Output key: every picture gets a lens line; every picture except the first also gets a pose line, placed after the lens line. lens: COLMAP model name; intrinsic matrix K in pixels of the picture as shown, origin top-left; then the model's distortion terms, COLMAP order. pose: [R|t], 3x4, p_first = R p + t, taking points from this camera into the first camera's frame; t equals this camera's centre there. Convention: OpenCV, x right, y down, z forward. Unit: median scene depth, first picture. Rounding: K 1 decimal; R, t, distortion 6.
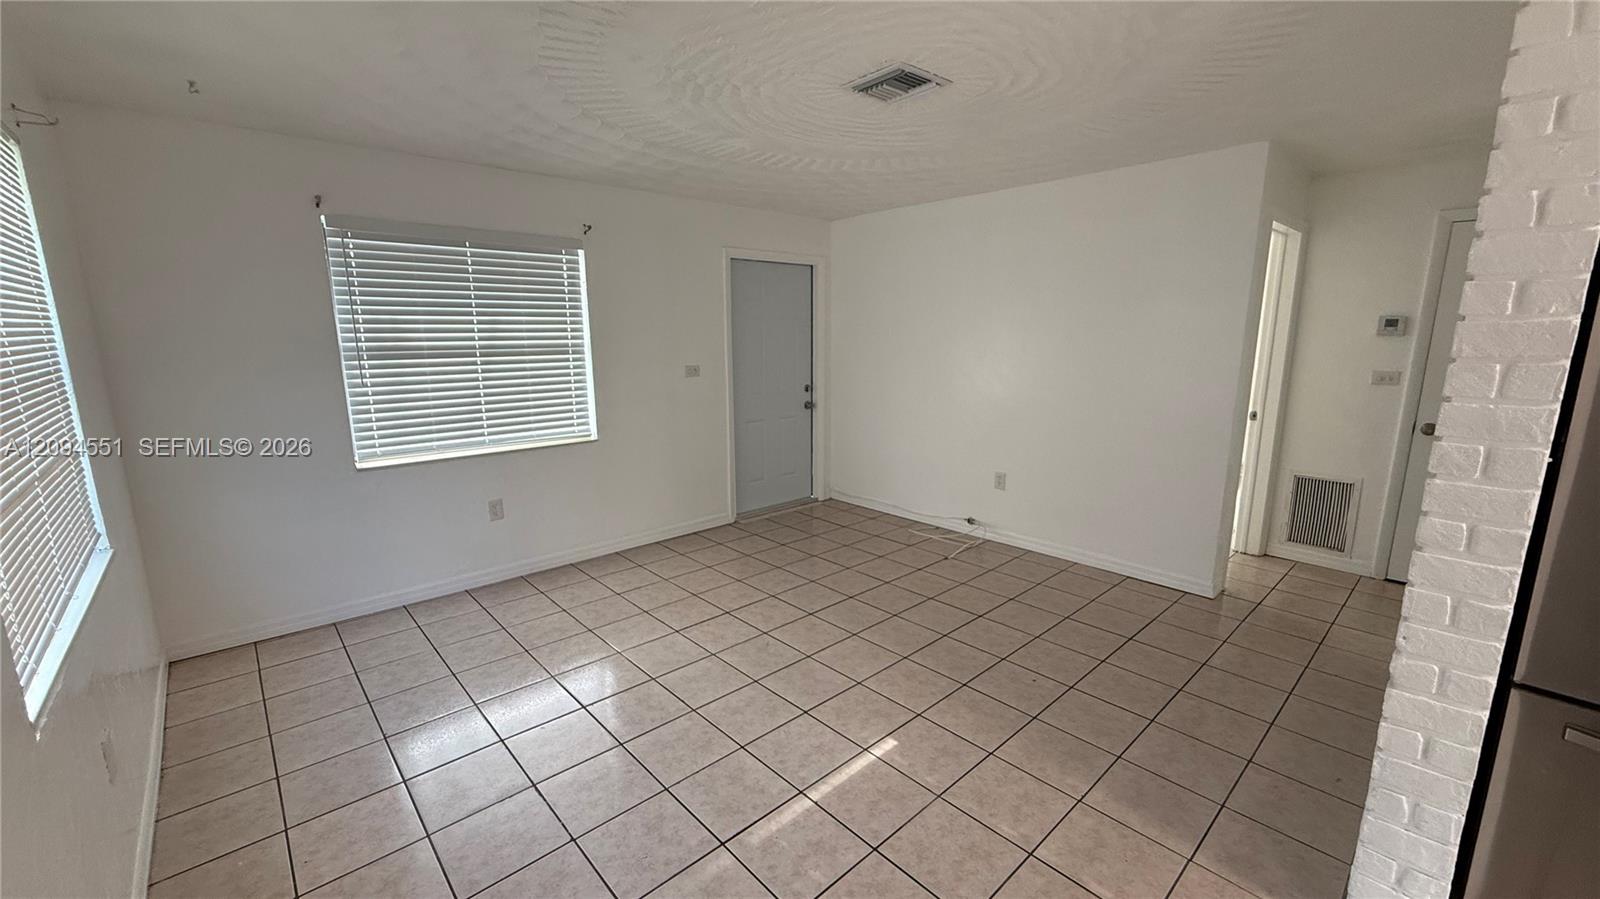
lens RADIAL K [[636.9, 0, 792.7], [0, 636.9, 449.4], [0, 0, 1]] dist [-0.002490, -0.000355]
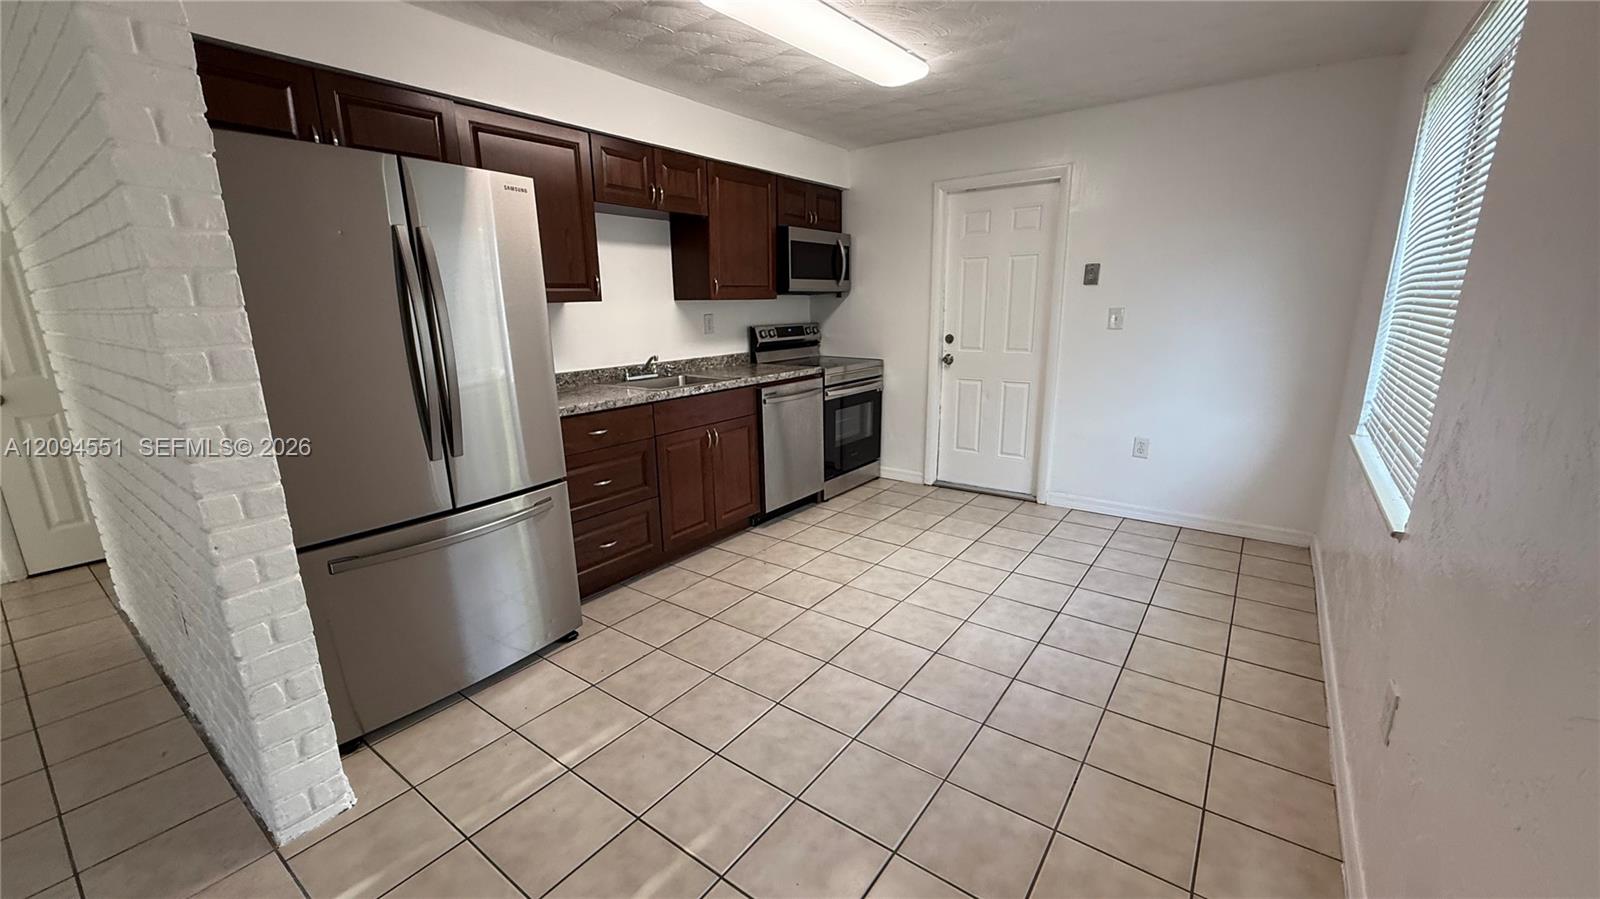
lens RADIAL K [[636.9, 0, 796.4], [0, 636.9, 450.0], [0, 0, 1]] dist [-0.002490, -0.000355]
pose [[-0.194875, -0.219580, 0.955933, -0.074948], [0.196859, 0.946030, 0.257436, 0.030225], [-0.960870, 0.238352, -0.141131, 0.092933]]
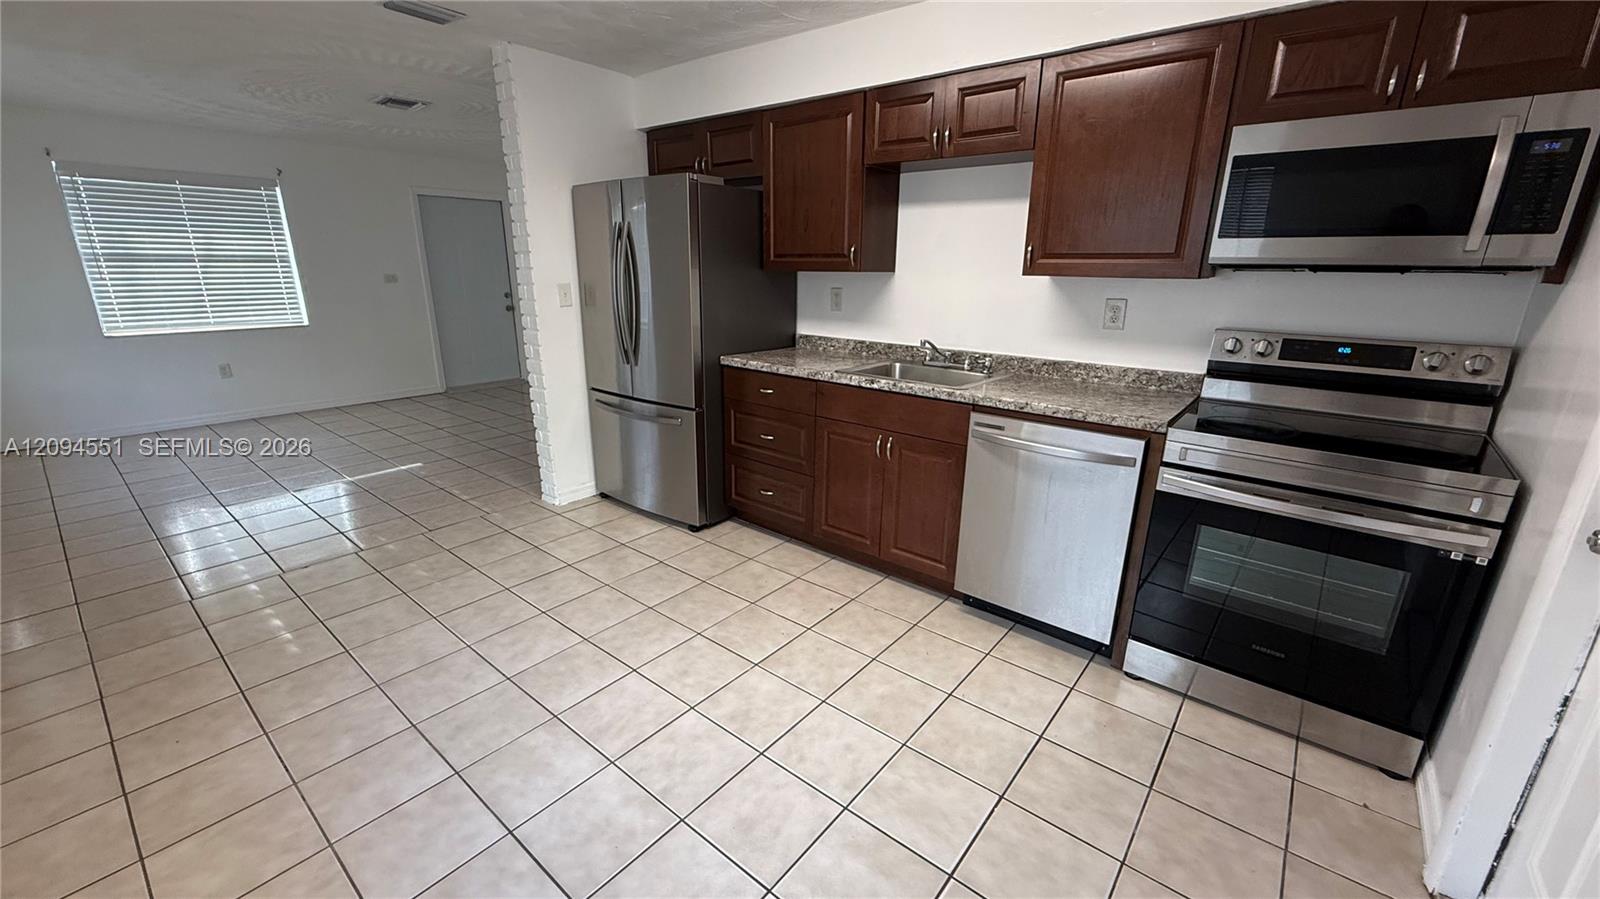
lens RADIAL K [[636.9, 0, 801.2], [0, 636.9, 453.6], [0, 0, 1]] dist [-0.002490, -0.000355]
pose [[0.989847, -0.028764, 0.139199, 0.708414], [0.014145, 0.994383, 0.104890, 0.168285], [-0.141434, -0.101856, 0.984694, -0.719137]]
